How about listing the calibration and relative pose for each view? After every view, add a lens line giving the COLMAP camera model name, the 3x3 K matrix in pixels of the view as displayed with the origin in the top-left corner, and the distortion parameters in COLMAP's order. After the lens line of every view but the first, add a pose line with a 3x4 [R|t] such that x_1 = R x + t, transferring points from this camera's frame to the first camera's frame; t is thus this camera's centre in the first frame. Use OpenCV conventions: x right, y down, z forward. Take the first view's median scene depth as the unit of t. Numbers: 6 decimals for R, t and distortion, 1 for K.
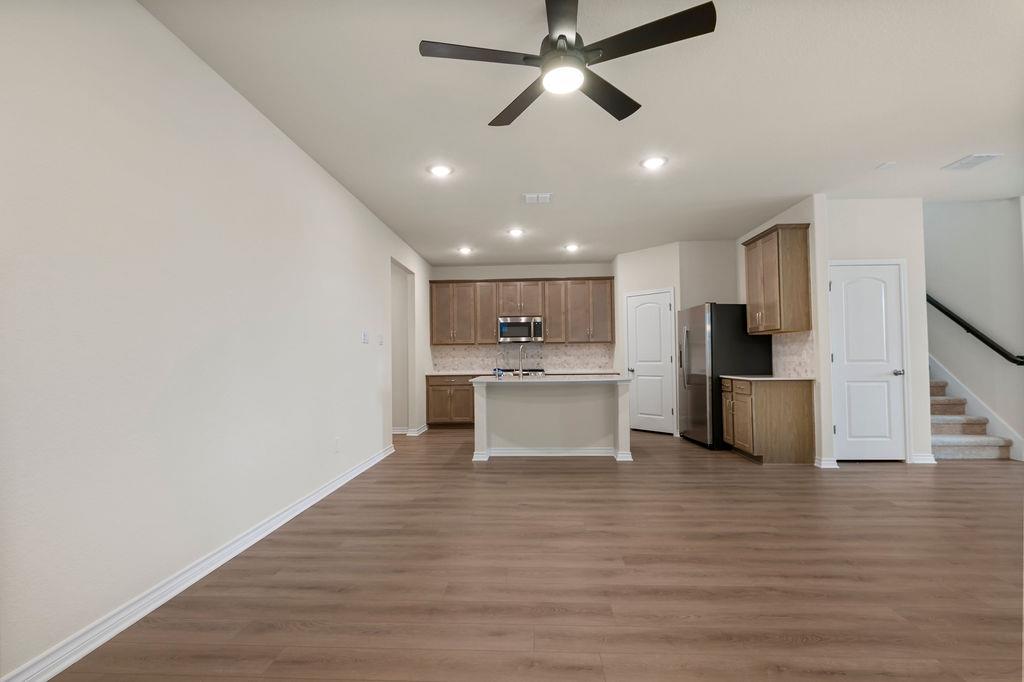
lens RADIAL K [[460.8, 0, 505.2], [0, 460.8, 345.6], [0, 0, 1]] dist [-0.002029, -0.000352]
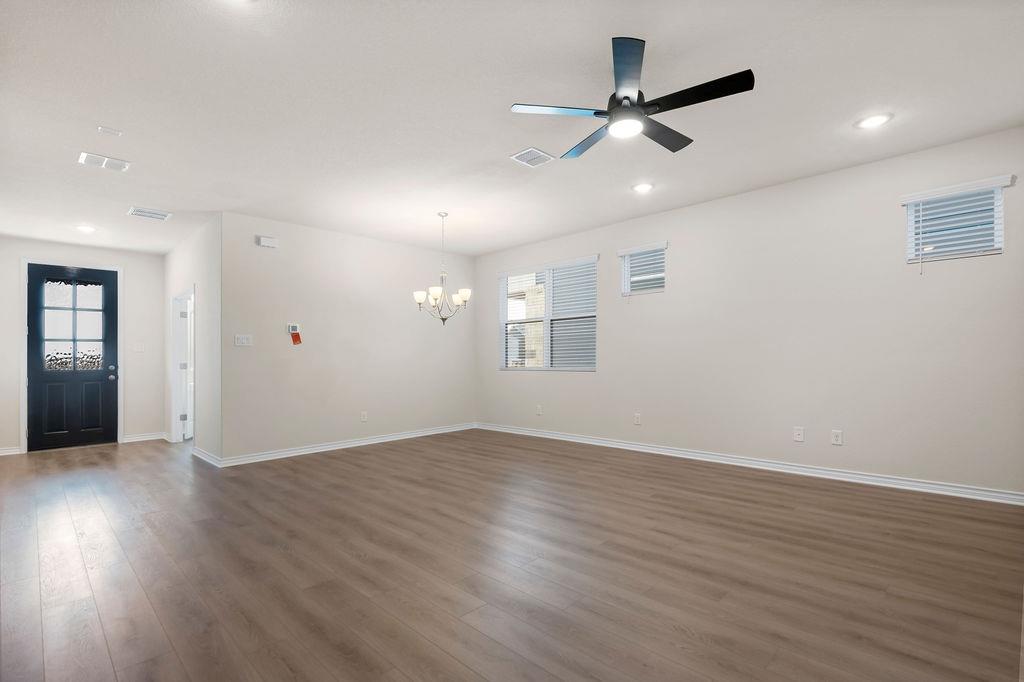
lens RADIAL K [[469.1, 0, 521.4], [0, 469.1, 364.2], [0, 0, 1]] dist [-0.001724, -0.000510]
pose [[-0.761160, 0.015860, 0.648370, -0.186781], [0.006172, 0.999833, -0.017212, 0.026078], [-0.648534, -0.009100, -0.761131, 0.844438]]
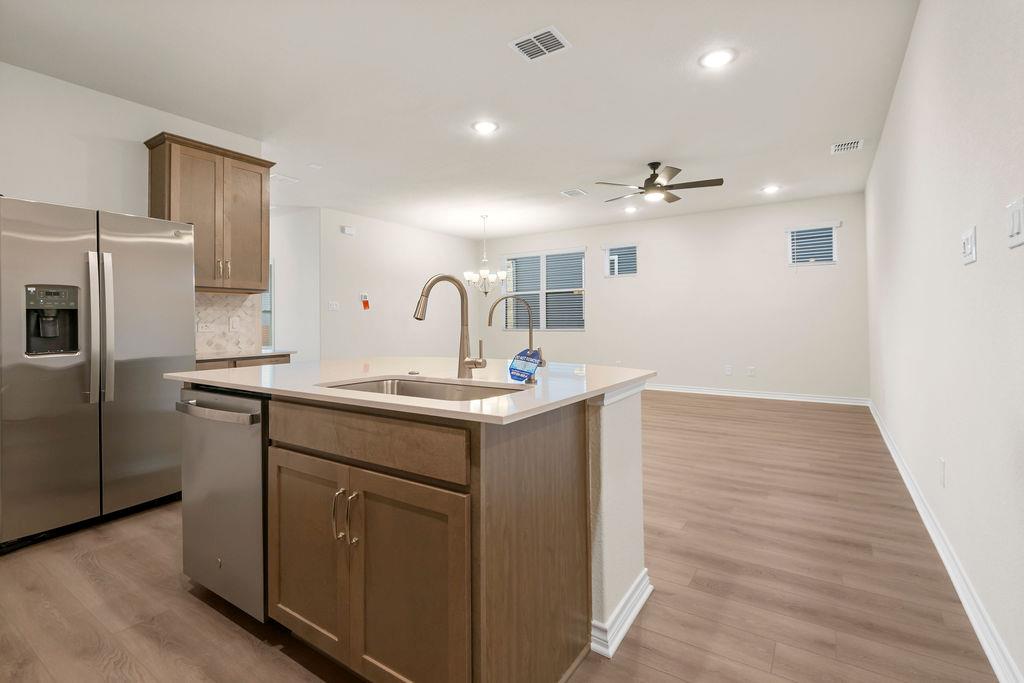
lens RADIAL K [[463.1, 0, 505.0], [0, 463.1, 309.6], [0, 0, 1]] dist [0.000422, -0.000013]
pose [[-0.857583, 0.033358, 0.513263, -0.157211], [0.003666, 0.998266, -0.058754, 0.041761], [-0.514333, -0.048505, -0.856218, 1.312700]]
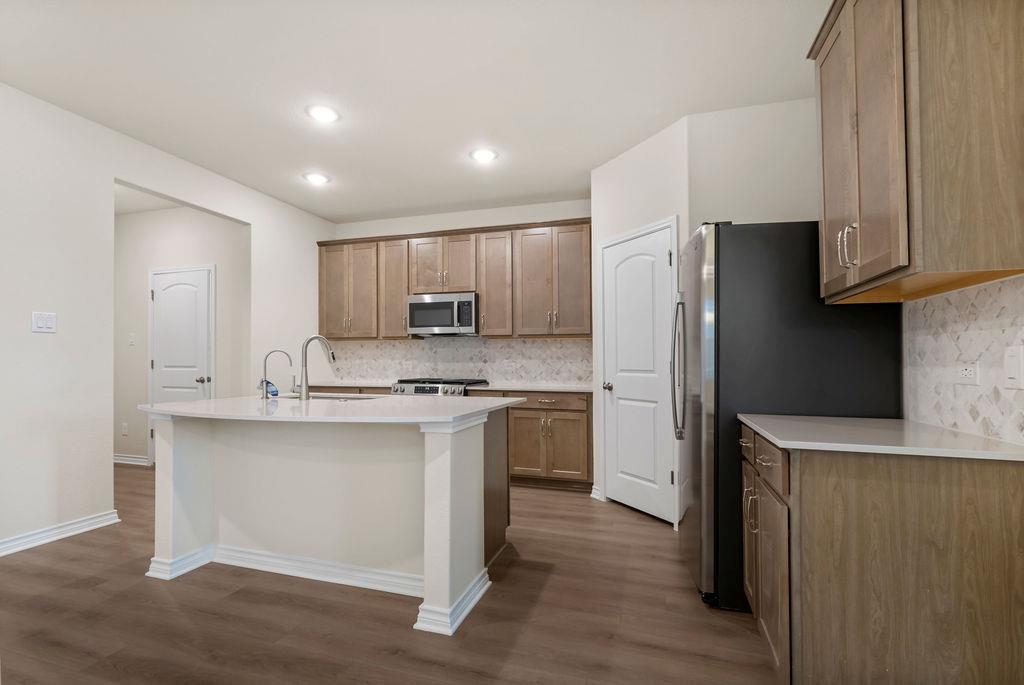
lens RADIAL K [[465.4, 0, 505.6], [0, 465.4, 353.7], [0, 0, 1]] dist [-0.014025, -0.000068]
pose [[0.967316, 0.008338, -0.253437, 0.386363], [-0.004822, 0.999883, 0.014493, 0.011147], [0.253528, -0.012797, 0.967243, 0.599540]]
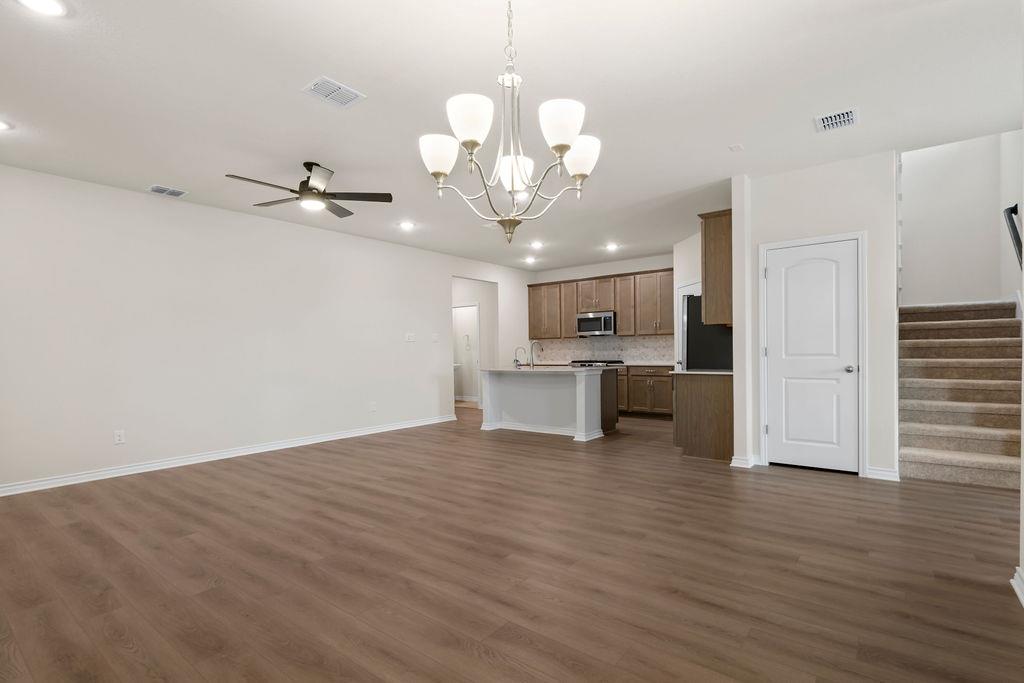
lens RADIAL K [[486.9, 0, 527.6], [0, 486.9, 356.5], [0, 0, 1]] dist [-0.001026, -0.000190]
pose [[0.828595, 0.005803, -0.559818, 0.770834], [0.019942, 0.999006, 0.039872, -0.010504], [0.559493, -0.044202, 0.827656, -0.061297]]
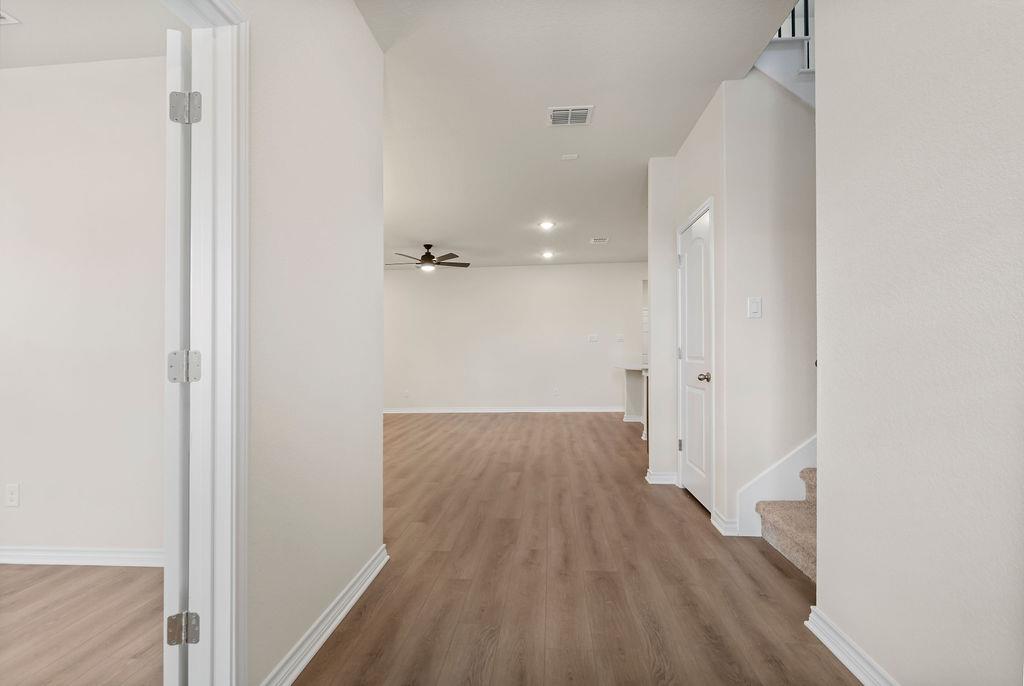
lens RADIAL K [[465.4, 0, 505.6], [0, 465.4, 354.2], [0, 0, 1]] dist [-0.014025, -0.000068]
pose [[-0.047309, 0.010945, -0.998820, 1.336492], [0.046201, 0.998894, 0.008757, 0.009916], [0.997811, -0.045732, -0.047763, 0.670469]]
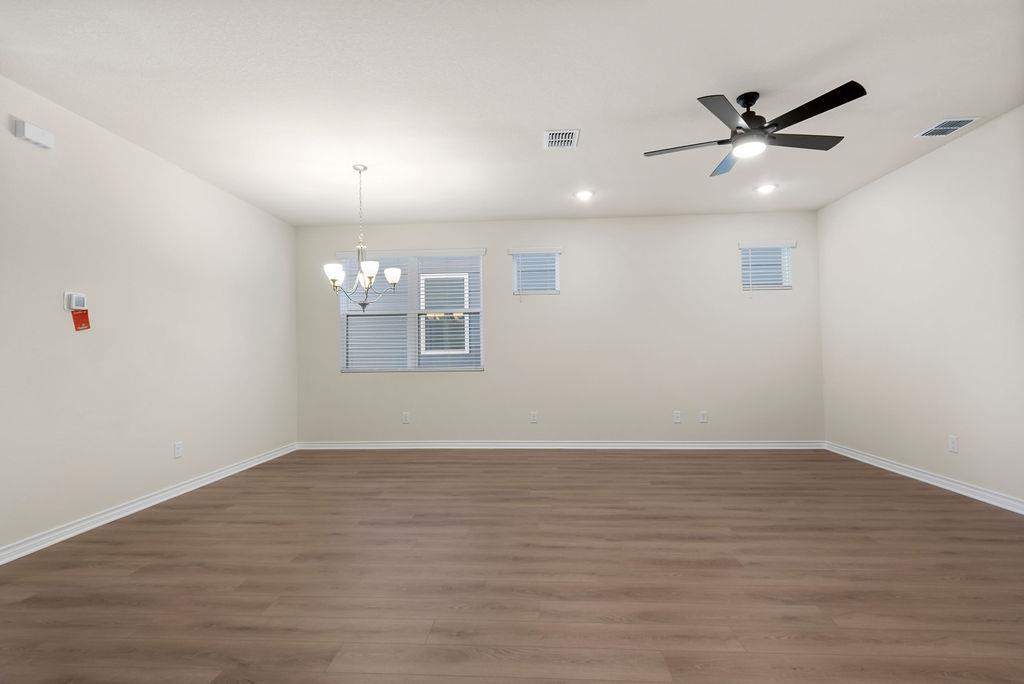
lens RADIAL K [[477.1, 0, 507.8], [0, 477.1, 350.6], [0, 0, 1]] dist [0.001592, -0.000466]
pose [[-0.999654, 0.025836, 0.005002, 0.344957], [0.025627, 0.998944, -0.038124, 0.021640], [-0.005982, -0.037983, -0.999260, 0.959005]]
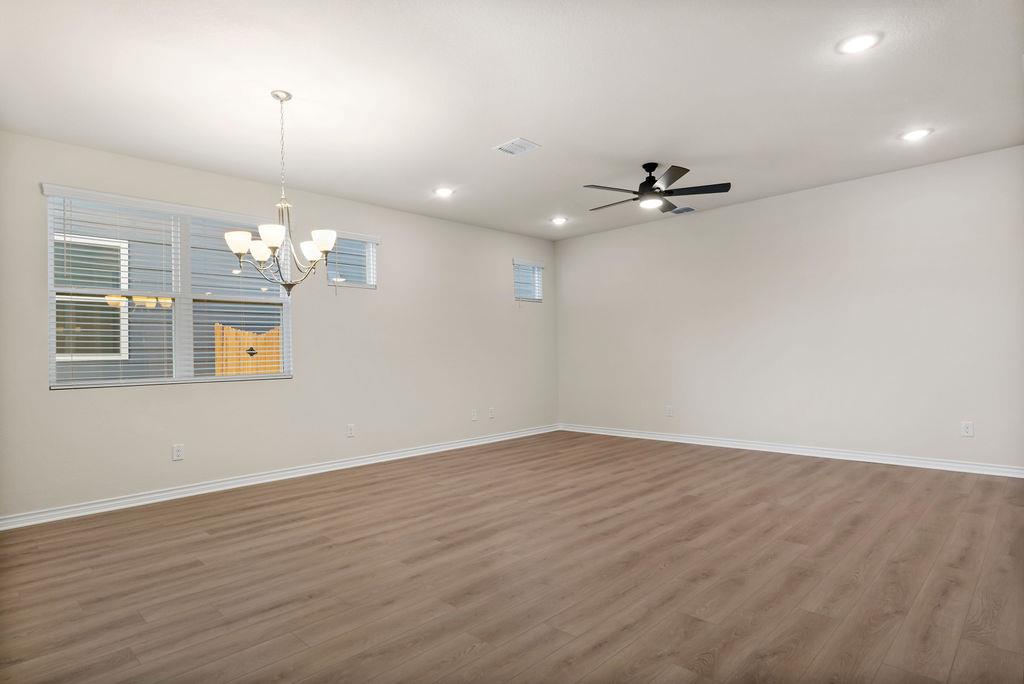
lens RADIAL K [[548.1, 0, 495.4], [0, 548.1, 340.7], [0, 0, 1]] dist [0.001121, 0.000224]
pose [[-0.672016, 0.009028, -0.740482, 0.887391], [0.053111, 0.997938, -0.036034, 0.013294], [0.738630, -0.063543, -0.671110, 0.801544]]
